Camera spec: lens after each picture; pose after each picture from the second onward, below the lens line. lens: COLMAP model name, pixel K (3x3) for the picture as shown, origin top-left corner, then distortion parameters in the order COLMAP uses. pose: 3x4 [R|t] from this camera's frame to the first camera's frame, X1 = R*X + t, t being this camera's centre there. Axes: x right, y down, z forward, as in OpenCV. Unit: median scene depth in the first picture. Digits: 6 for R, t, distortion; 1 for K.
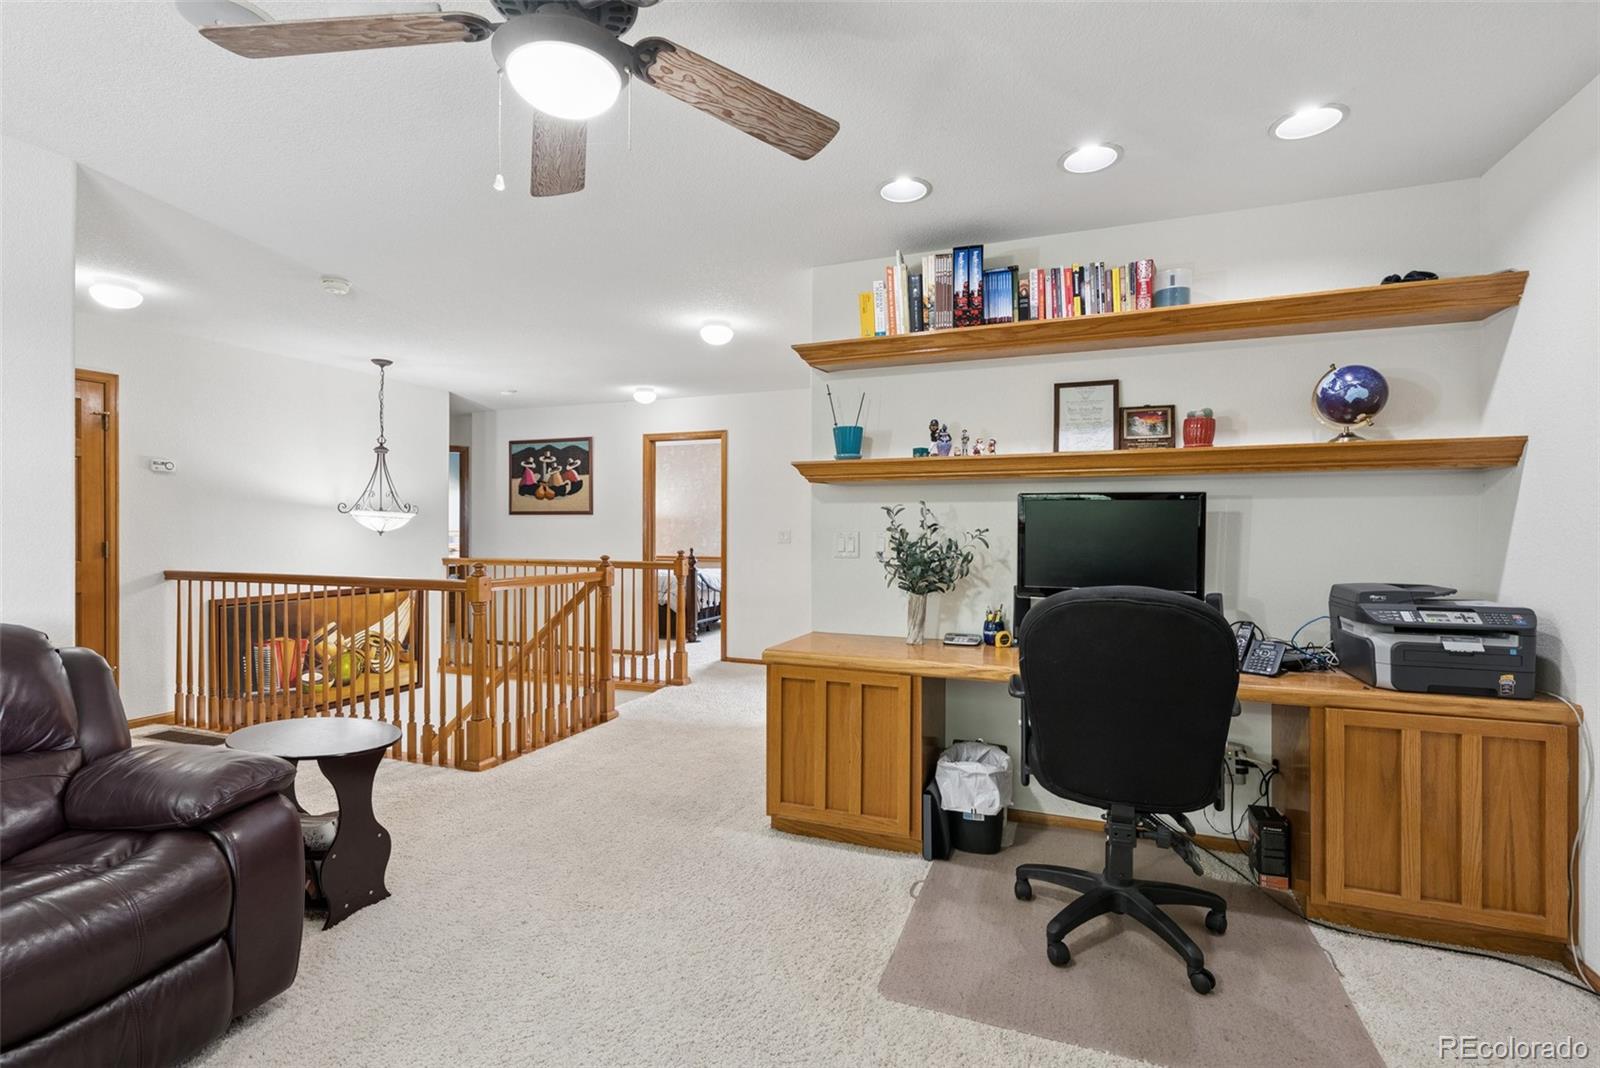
lens RADIAL K [[742.7, 0, 800.0], [0, 742.7, 534.0], [0, 0, 1]] dist [0.000788, -0.000187]
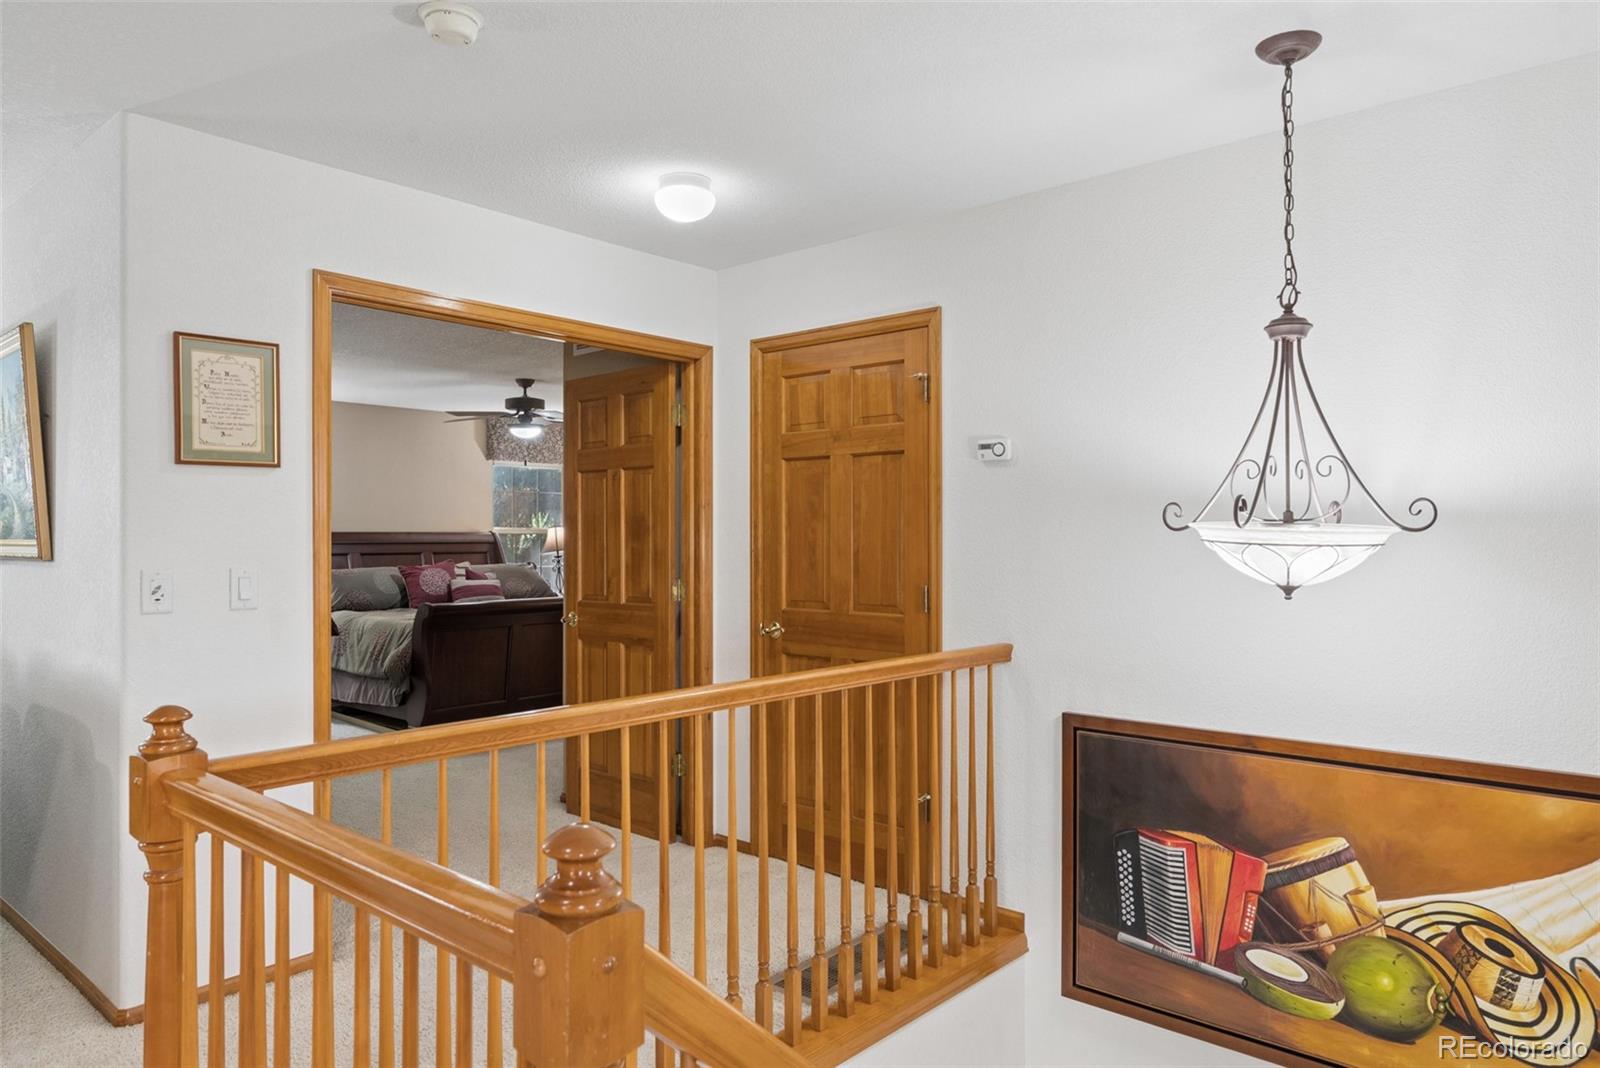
lens RADIAL K [[1048.5, 0, 800.0], [0, 1048.5, 534.0], [0, 0, 1]] dist [-0.001111, -0.000737]
pose [[-0.326415, -0.001324, -0.945226, -0.077343], [-0.012739, 0.999914, 0.002998, -0.024034], [0.945141, 0.013020, -0.326404, 0.943837]]
